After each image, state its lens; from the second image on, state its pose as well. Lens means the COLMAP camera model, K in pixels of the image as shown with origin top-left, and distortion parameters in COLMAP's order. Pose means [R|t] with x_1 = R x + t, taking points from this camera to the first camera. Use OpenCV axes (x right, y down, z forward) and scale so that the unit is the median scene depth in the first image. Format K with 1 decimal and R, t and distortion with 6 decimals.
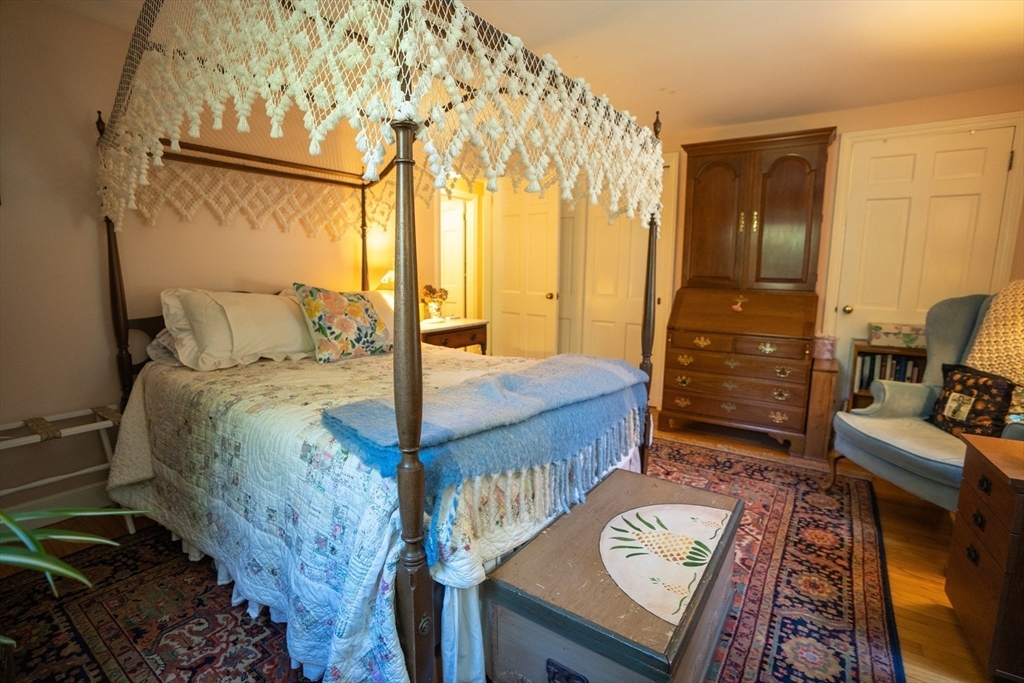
lens RADIAL K [[476.1, 0, 512.9], [0, 476.1, 338.6], [0, 0, 1]] dist [0.000778, 0.000080]
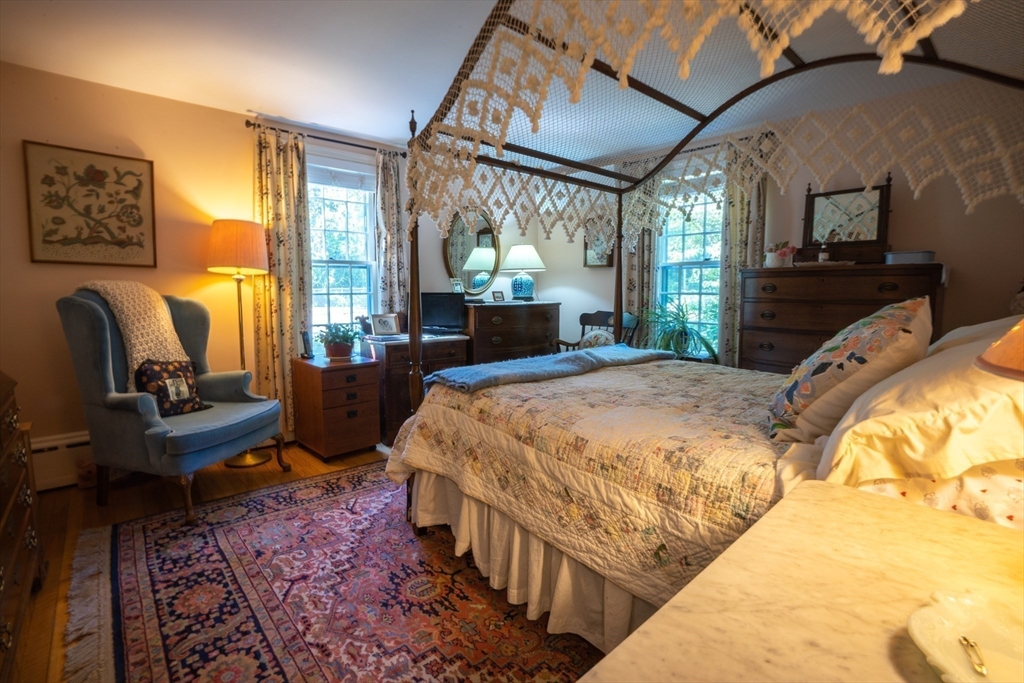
lens RADIAL K [[476.1, 0, 512.6], [0, 476.1, 336.8], [0, 0, 1]] dist [0.000778, 0.000080]
pose [[-0.973059, -0.019798, 0.229705, -0.108260], [0.035223, 0.971845, 0.232972, -0.202757], [-0.227850, 0.234786, -0.944965, 1.723499]]
